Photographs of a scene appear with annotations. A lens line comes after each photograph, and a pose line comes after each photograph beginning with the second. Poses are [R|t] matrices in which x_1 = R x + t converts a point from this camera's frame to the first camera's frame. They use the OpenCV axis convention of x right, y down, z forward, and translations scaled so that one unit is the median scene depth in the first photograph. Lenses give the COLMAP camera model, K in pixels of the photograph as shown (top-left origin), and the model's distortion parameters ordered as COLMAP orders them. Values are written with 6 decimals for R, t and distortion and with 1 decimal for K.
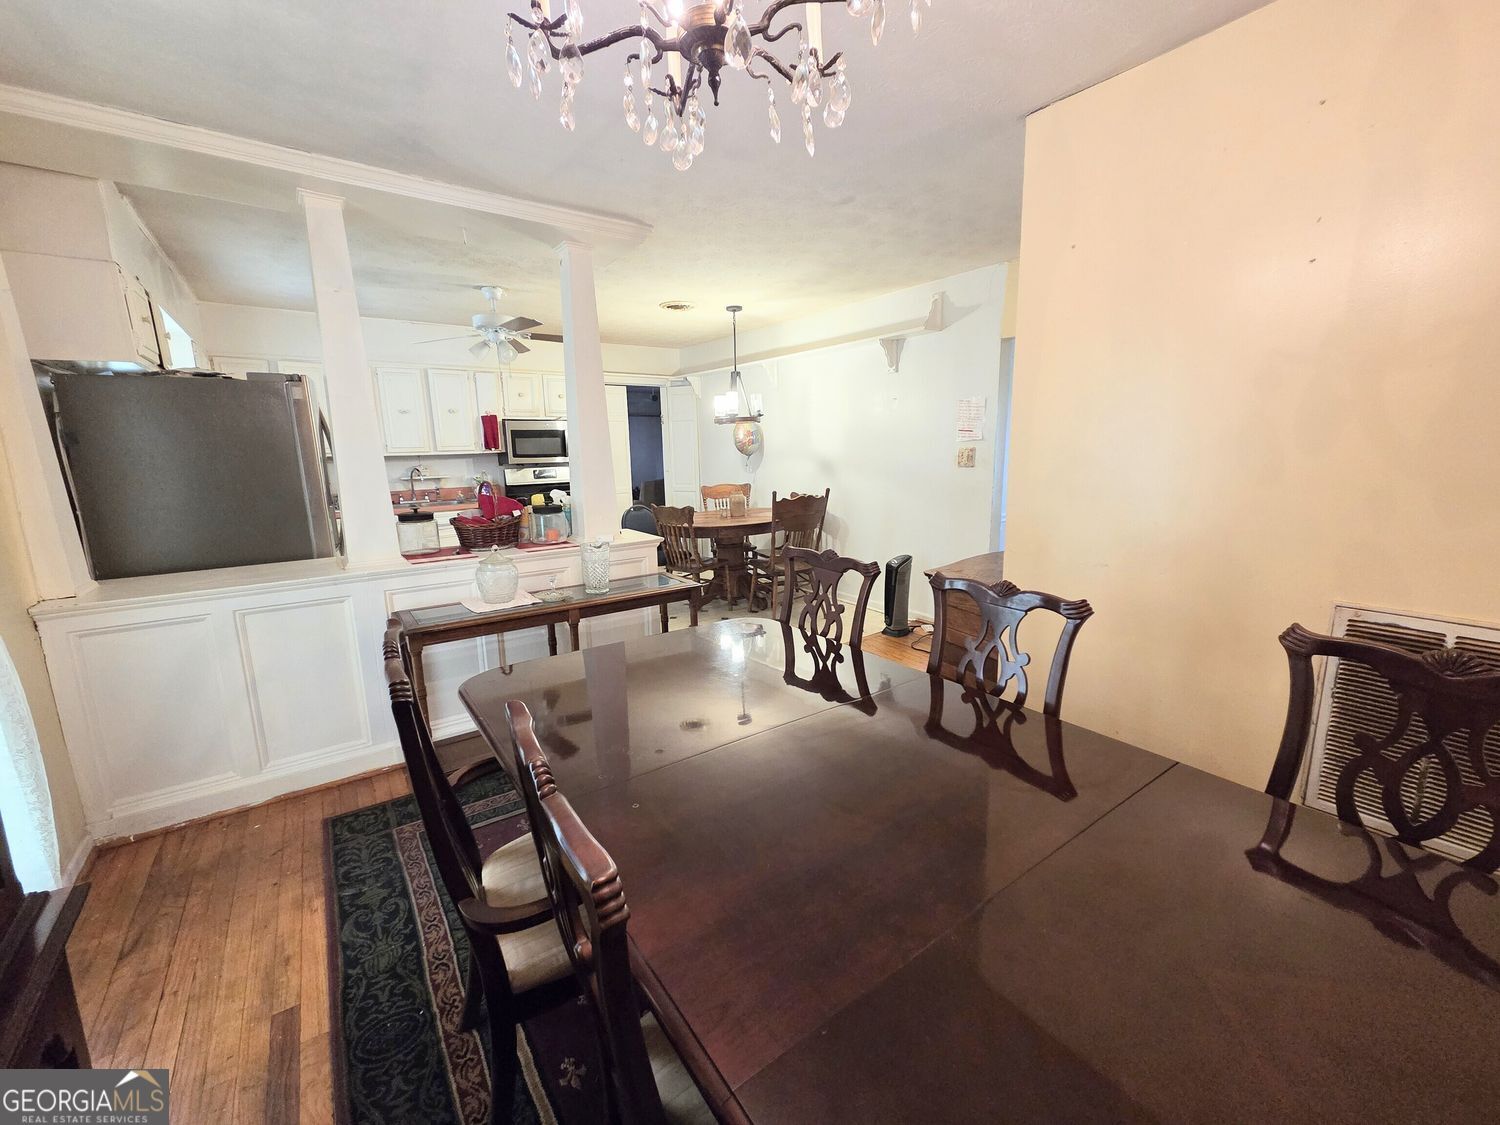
lens RADIAL K [[611.9, 0, 753.0], [0, 611.9, 562.3], [0, 0, 1]] dist [0.004964, -0.001819]
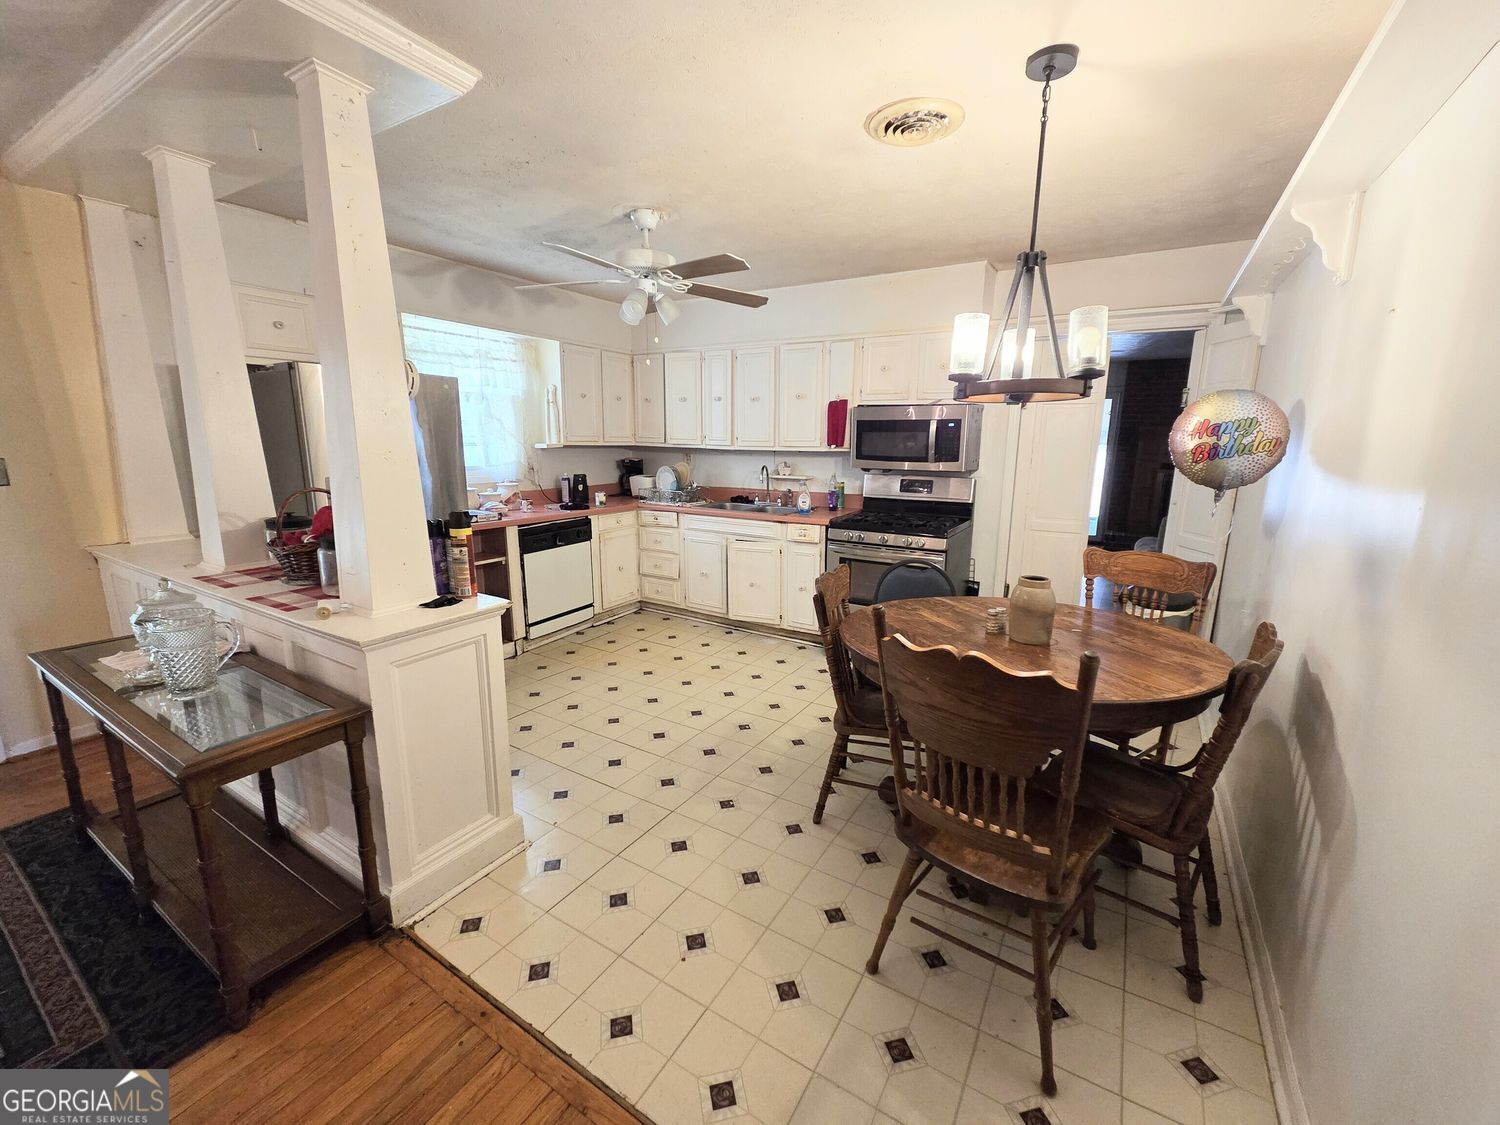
lens RADIAL K [[611.9, 0, 756.1], [0, 611.9, 560.8], [0, 0, 1]] dist [0.004964, -0.001819]
pose [[0.380181, 0.203481, -0.902252, 0.238205], [-0.200903, 0.970377, 0.134191, -0.128727], [0.902829, 0.130248, 0.409798, 0.622292]]
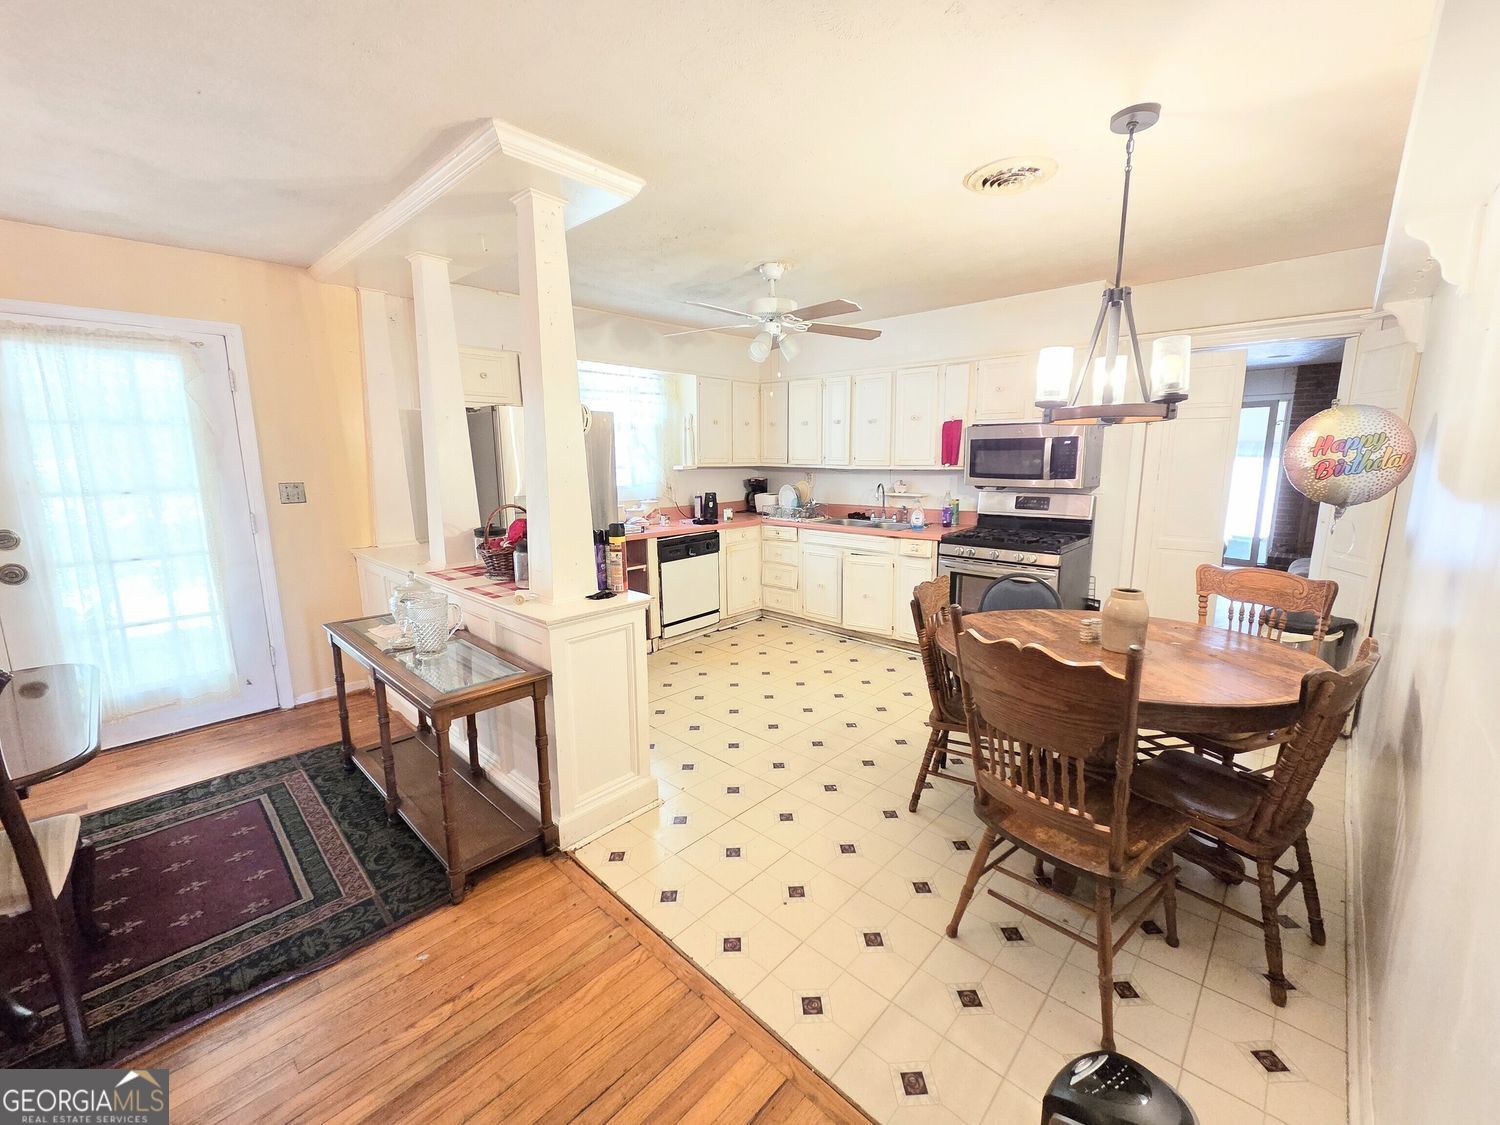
lens RADIAL K [[611.9, 0, 757.0], [0, 611.9, 562.6], [0, 0, 1]] dist [0.004964, -0.001819]
pose [[0.187554, 0.186270, -0.964431, 0.294897], [-0.193533, 0.969616, 0.149635, -0.132260], [0.963000, 0.158584, 0.217904, 0.614645]]
